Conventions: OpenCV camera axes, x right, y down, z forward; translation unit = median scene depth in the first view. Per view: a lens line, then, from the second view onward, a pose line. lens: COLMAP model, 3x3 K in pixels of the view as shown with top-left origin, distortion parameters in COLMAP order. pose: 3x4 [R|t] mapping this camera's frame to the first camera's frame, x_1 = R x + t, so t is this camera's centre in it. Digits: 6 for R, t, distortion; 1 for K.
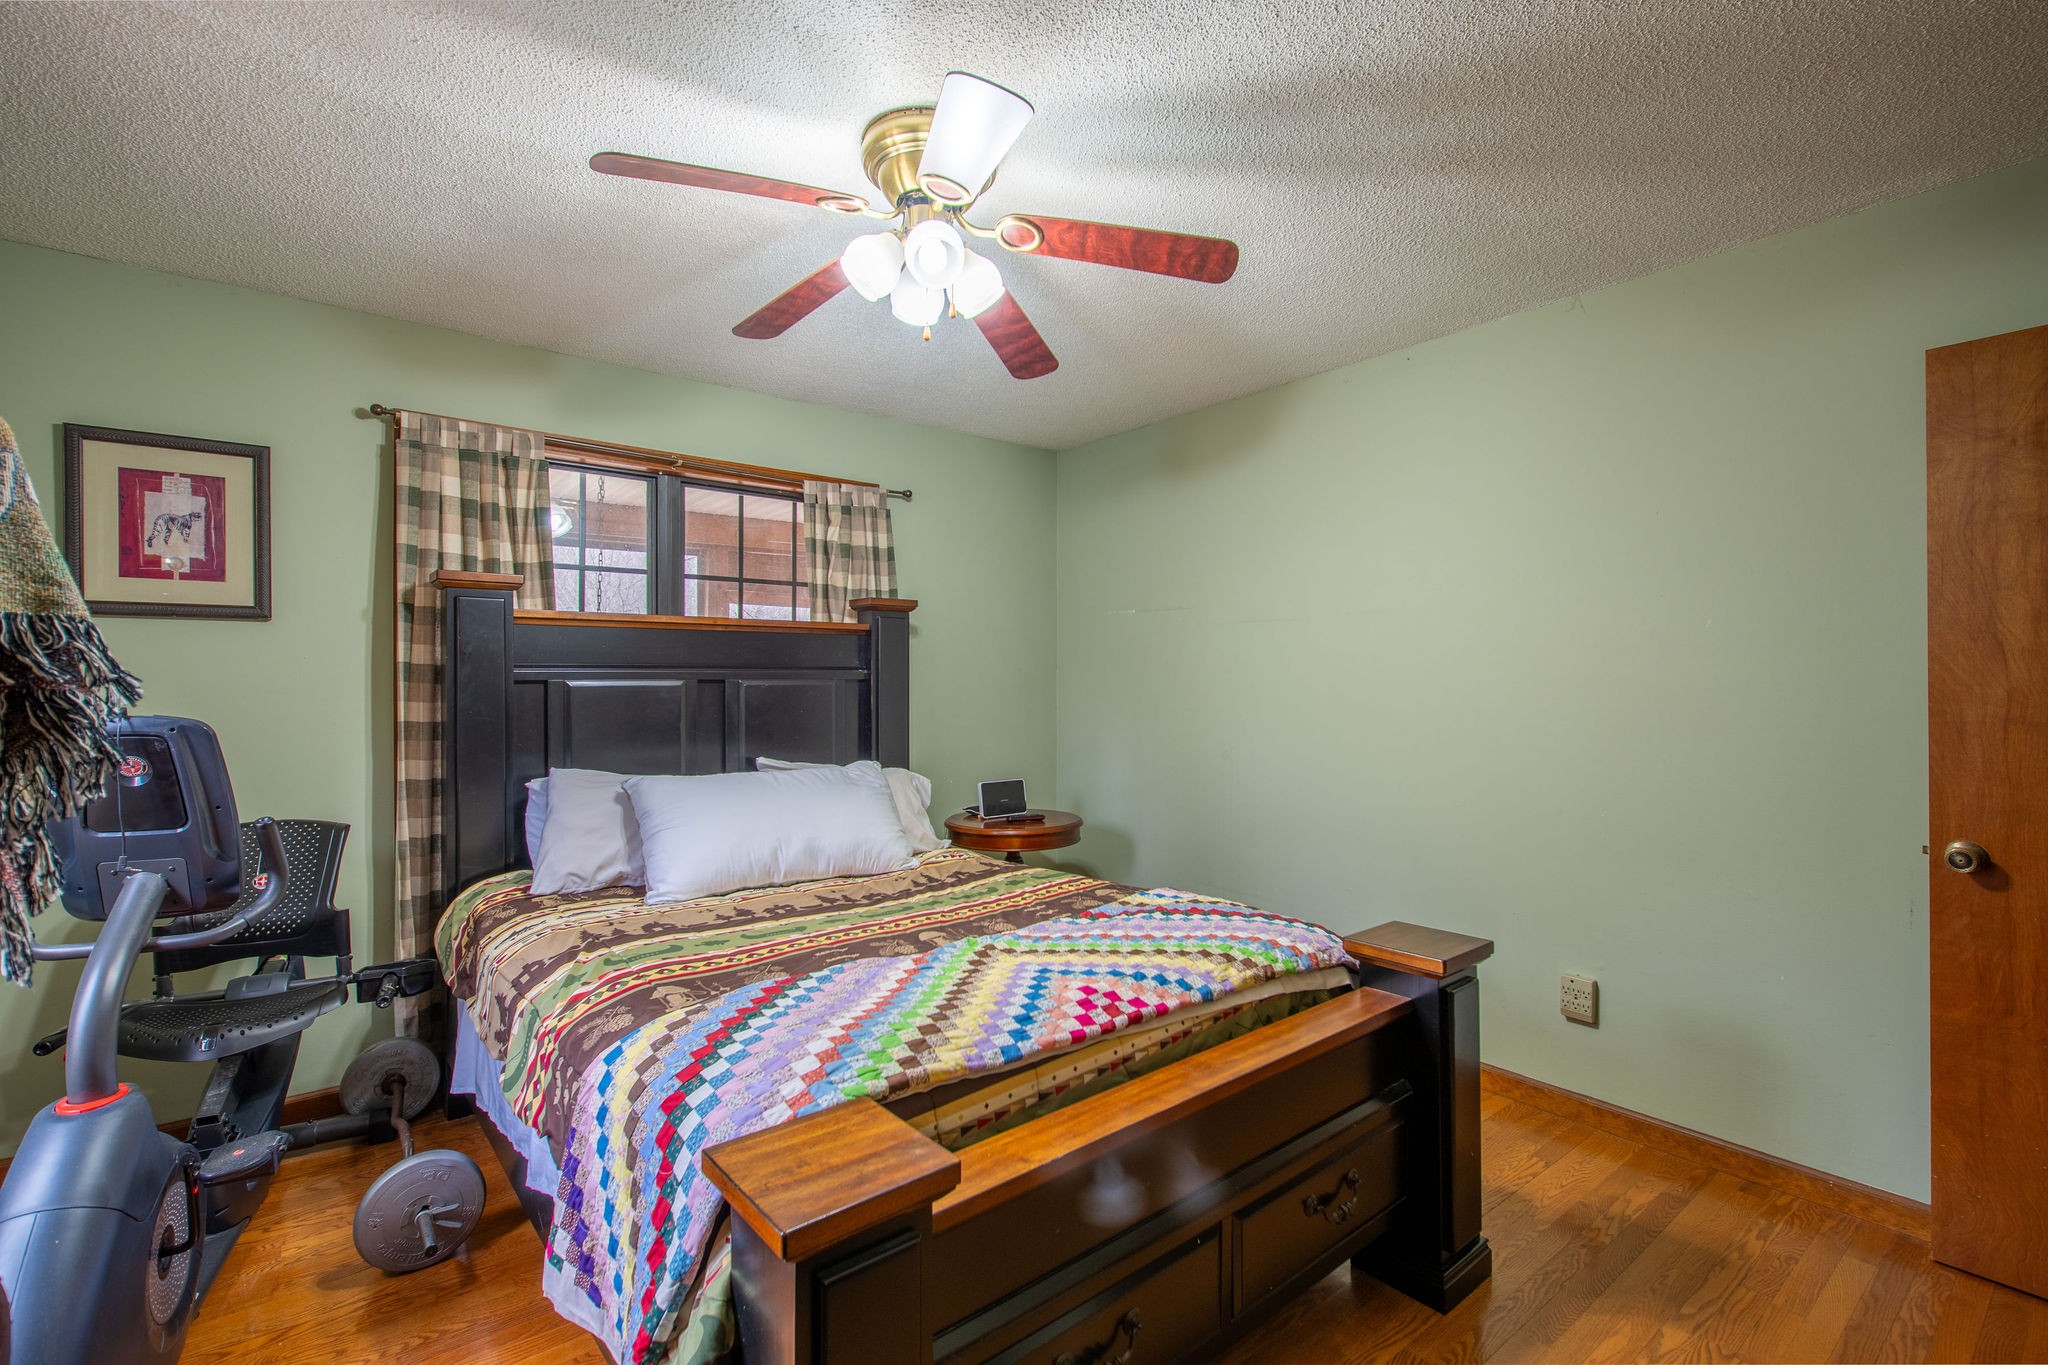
lens RADIAL K [[930.5, 0, 1020.0], [0, 930.5, 679.4], [0, 0, 1]] dist [-0.000321, -0.000043]
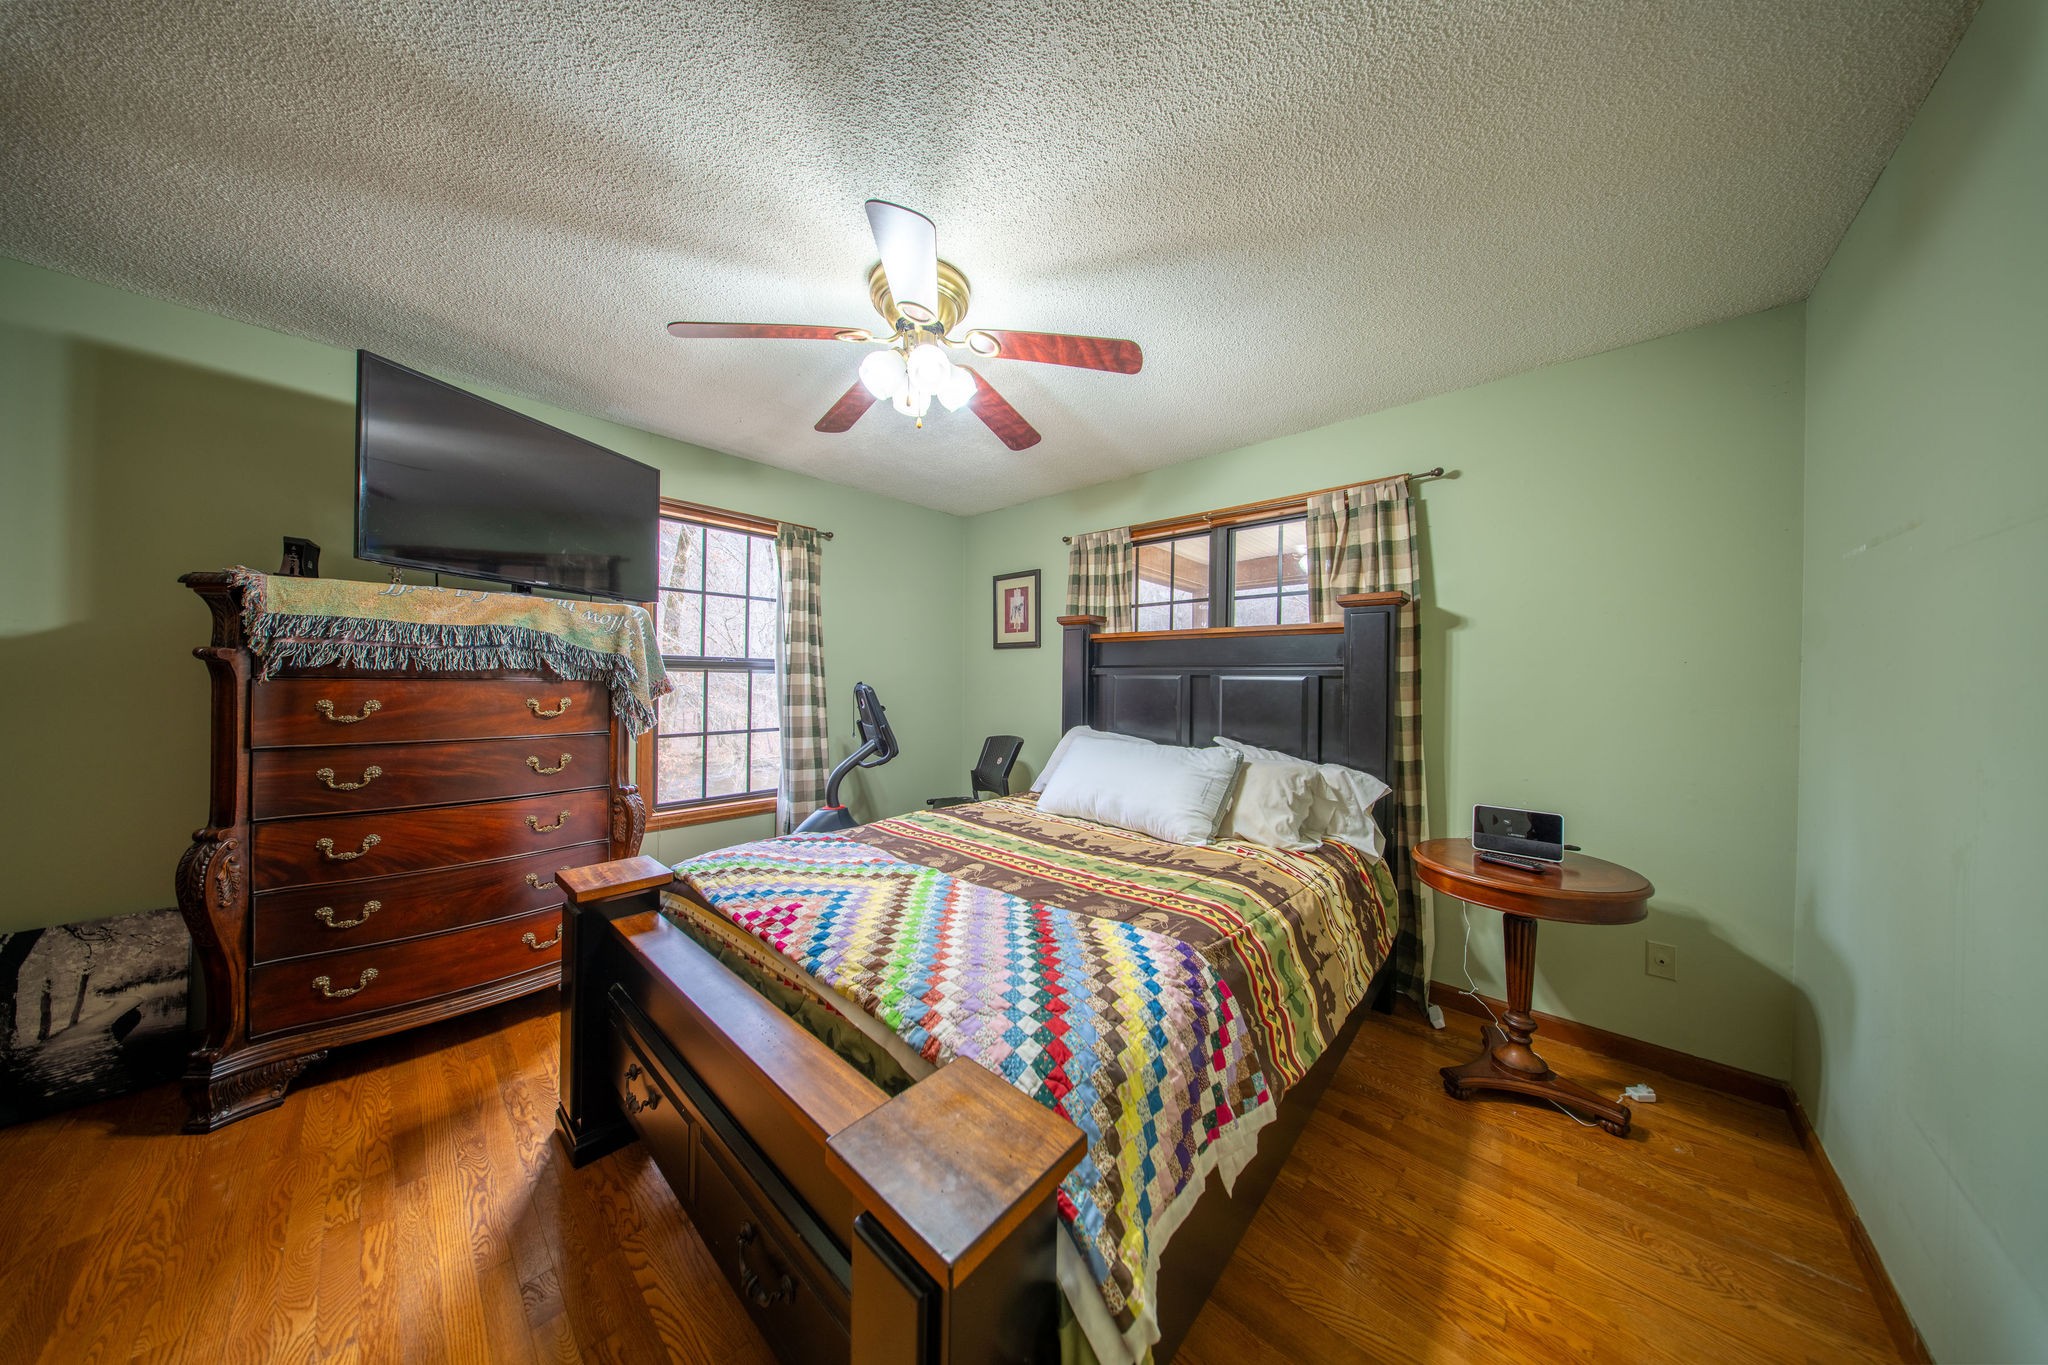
lens RADIAL K [[603.7, 0, 1017.8], [0, 603.7, 675.9], [0, 0, 1]] dist [0.000312, 0.000000]
pose [[0.132969, 0.002559, -0.991117, 0.583882], [-0.008571, 0.999962, 0.001432, 0.002699], [0.991083, 0.008305, 0.132986, 0.730860]]
